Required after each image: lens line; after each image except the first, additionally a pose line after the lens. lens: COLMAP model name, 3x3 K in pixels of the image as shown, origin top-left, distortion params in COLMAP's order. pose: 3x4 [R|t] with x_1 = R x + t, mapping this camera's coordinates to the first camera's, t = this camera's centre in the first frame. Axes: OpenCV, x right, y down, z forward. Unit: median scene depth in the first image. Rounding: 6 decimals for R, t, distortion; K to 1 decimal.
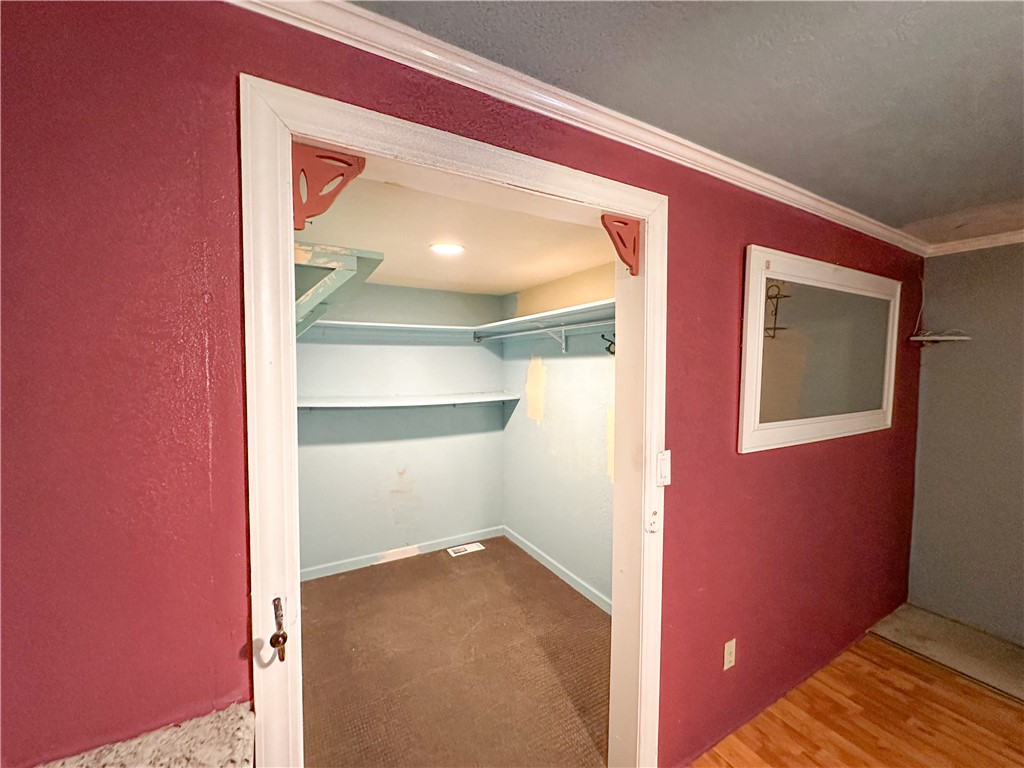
lens RADIAL K [[410.1, 0, 510.5], [0, 410.1, 381.7], [0, 0, 1]] dist [-0.004104, 0.000671]
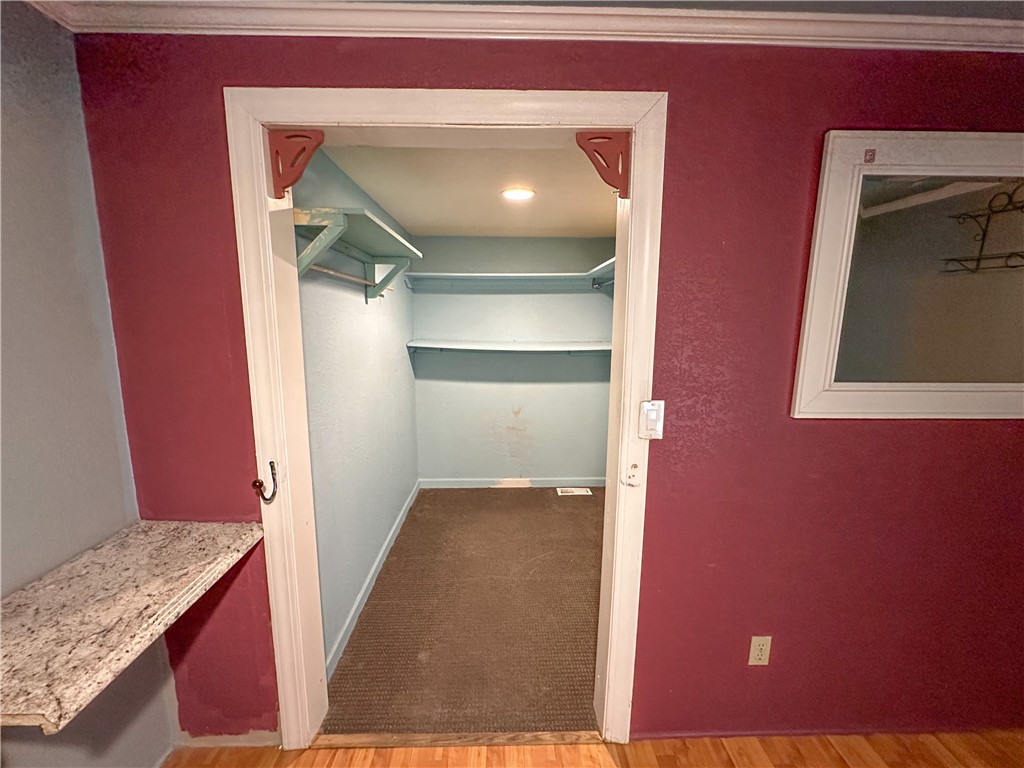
lens RADIAL K [[410.1, 0, 510.5], [0, 410.1, 381.7], [0, 0, 1]] dist [-0.004104, 0.000671]
pose [[0.882564, 0.073465, -0.464417, 0.436859], [-0.021626, 0.993015, 0.115985, 0.027322], [0.469694, -0.092321, 0.877989, 0.068294]]
